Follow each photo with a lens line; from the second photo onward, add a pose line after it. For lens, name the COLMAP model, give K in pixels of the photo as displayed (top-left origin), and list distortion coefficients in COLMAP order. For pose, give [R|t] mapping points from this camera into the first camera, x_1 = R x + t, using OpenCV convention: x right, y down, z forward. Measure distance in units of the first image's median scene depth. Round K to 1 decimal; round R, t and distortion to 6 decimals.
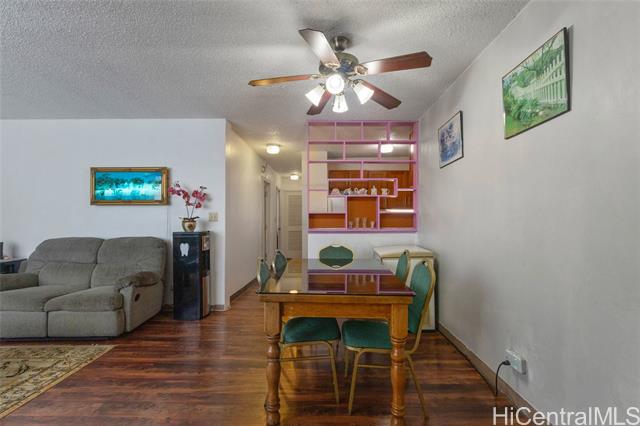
lens RADIAL K [[295.5, 0, 320.4], [0, 295.5, 221.8], [0, 0, 1]] dist [0.000552, 0.000371]
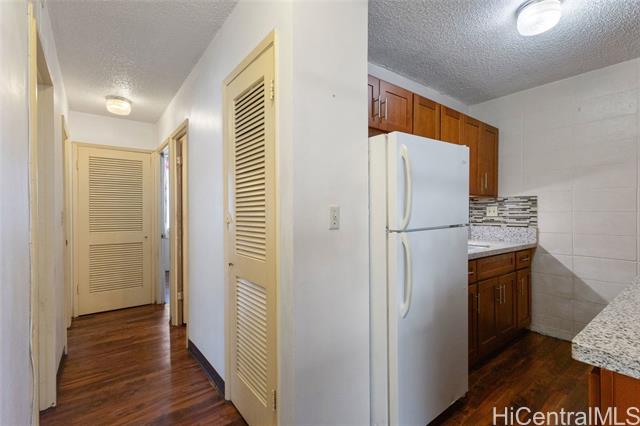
lens RADIAL K [[295.5, 0, 320.4], [0, 295.5, 221.8], [0, 0, 1]] dist [0.000552, 0.000371]
pose [[0.933051, 0.001008, 0.359742, 0.021899], [-0.000779, 0.999999, -0.000782, -0.000573], [-0.359743, 0.000450, 0.933051, 0.442658]]
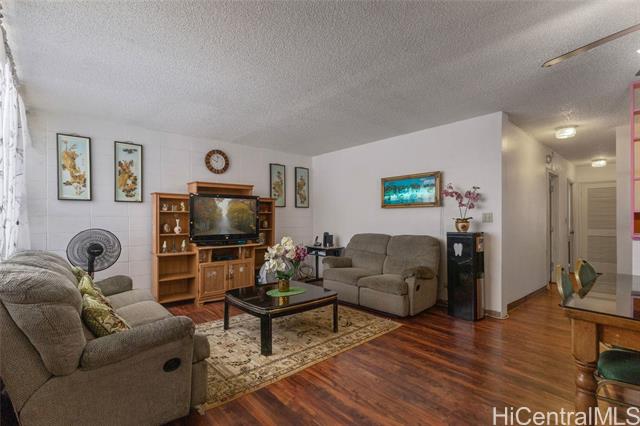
lens RADIAL K [[295.5, 0, 320.4], [0, 295.5, 221.8], [0, 0, 1]] dist [0.000552, 0.000371]
pose [[0.673109, 0.008034, -0.739500, -0.023382], [-0.009194, 0.999955, 0.002494, -0.000152], [0.739487, 0.005120, 0.673152, -0.046284]]
